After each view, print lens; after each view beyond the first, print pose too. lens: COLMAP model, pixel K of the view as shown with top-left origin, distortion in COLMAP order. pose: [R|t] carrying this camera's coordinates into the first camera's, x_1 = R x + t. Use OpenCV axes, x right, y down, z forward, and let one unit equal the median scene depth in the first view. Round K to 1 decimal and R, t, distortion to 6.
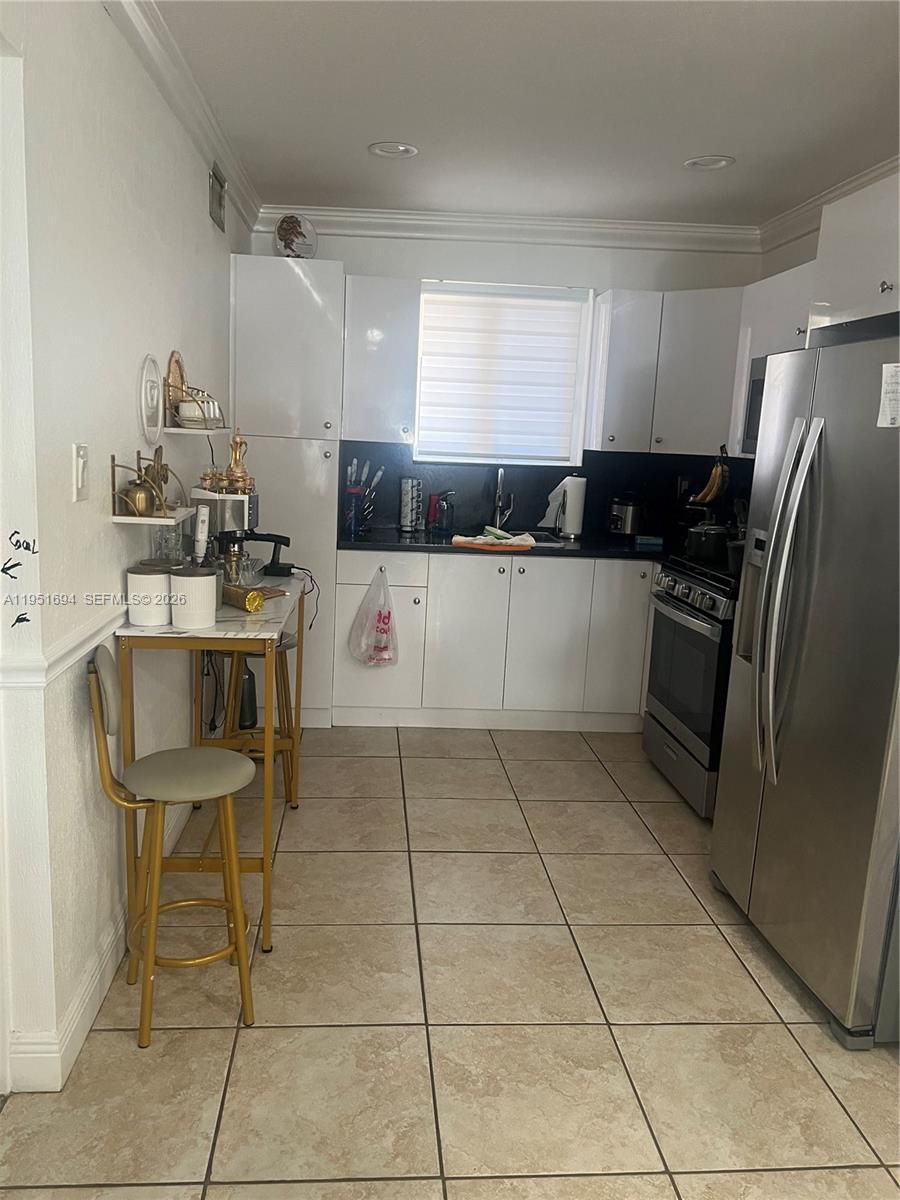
lens RADIAL K [[879.9, 0, 428.7], [0, 879.9, 600.9], [0, 0, 1]] dist [0.146850, -0.119769]
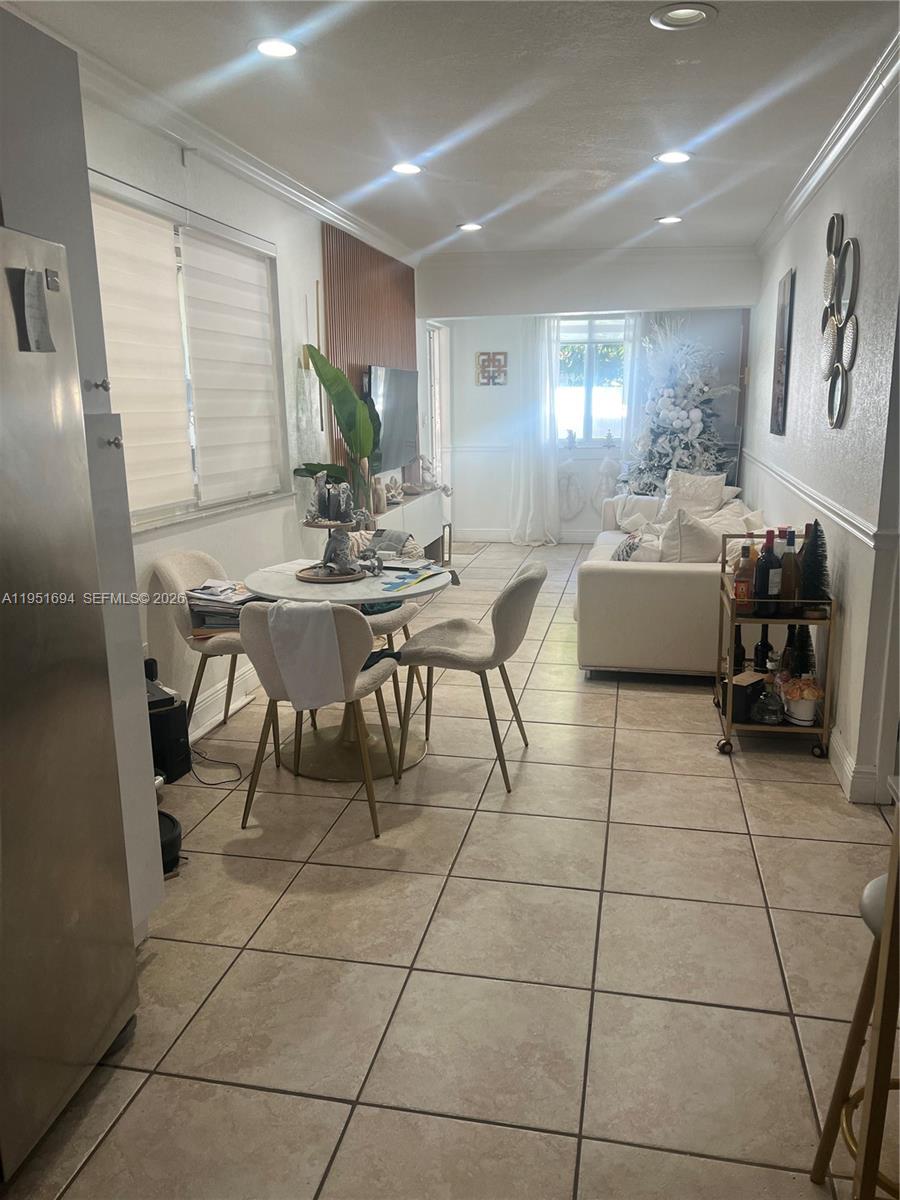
lens RADIAL K [[888.0, 0, 450.0], [0, 888.0, 600.0], [0, 0, 1]] dist [0.051472, -0.007862]
pose [[-0.958071, -0.098527, 0.269058, -0.030295], [0.020292, 0.913331, 0.406713, -0.143964], [-0.285811, 0.395120, -0.873036, 0.778304]]
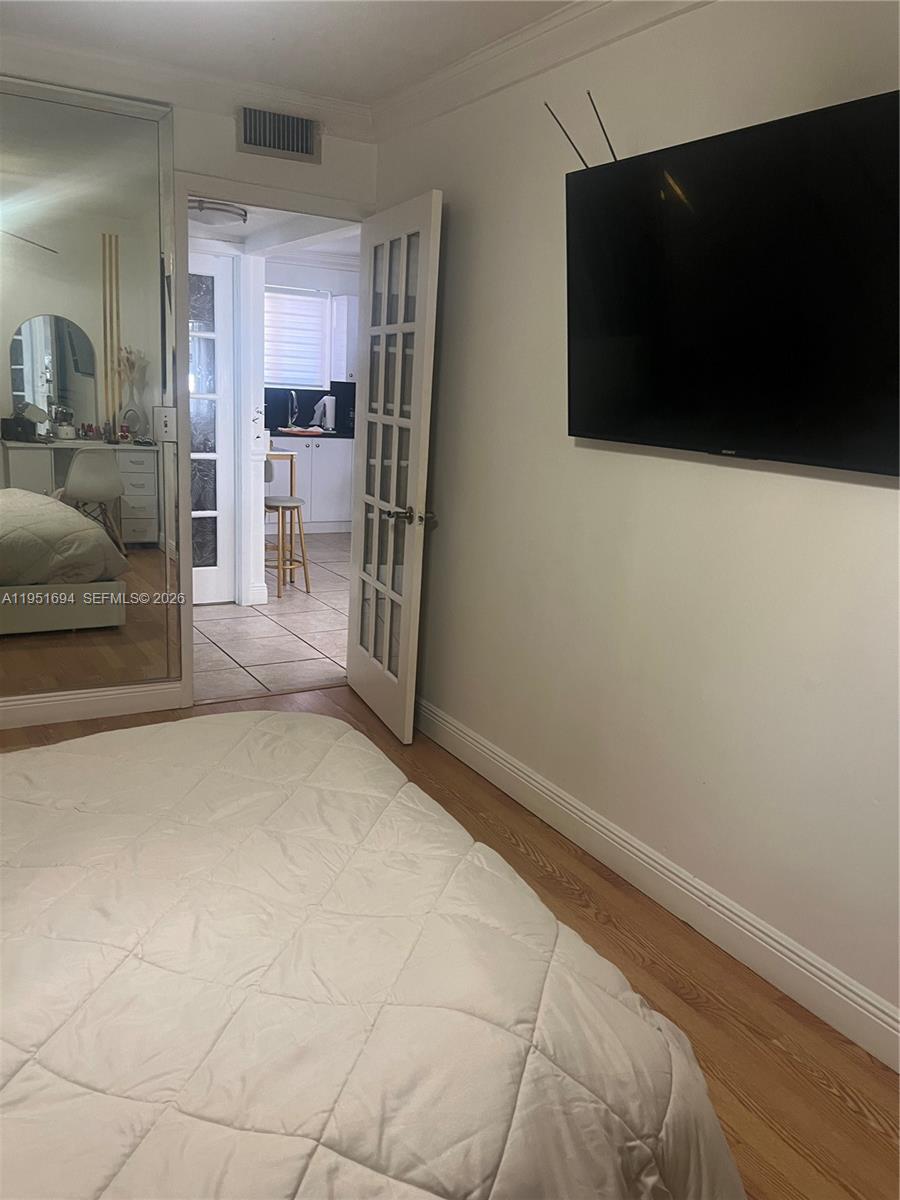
lens RADIAL K [[888.0, 0, 450.0], [0, 888.0, 600.0], [0, 0, 1]] dist [0.051472, -0.007862]
pose [[0.884141, -0.108094, 0.454544, -0.538538], [0.073239, 0.992906, 0.093664, 0.134122], [-0.461445, -0.049522, 0.885786, -0.829404]]
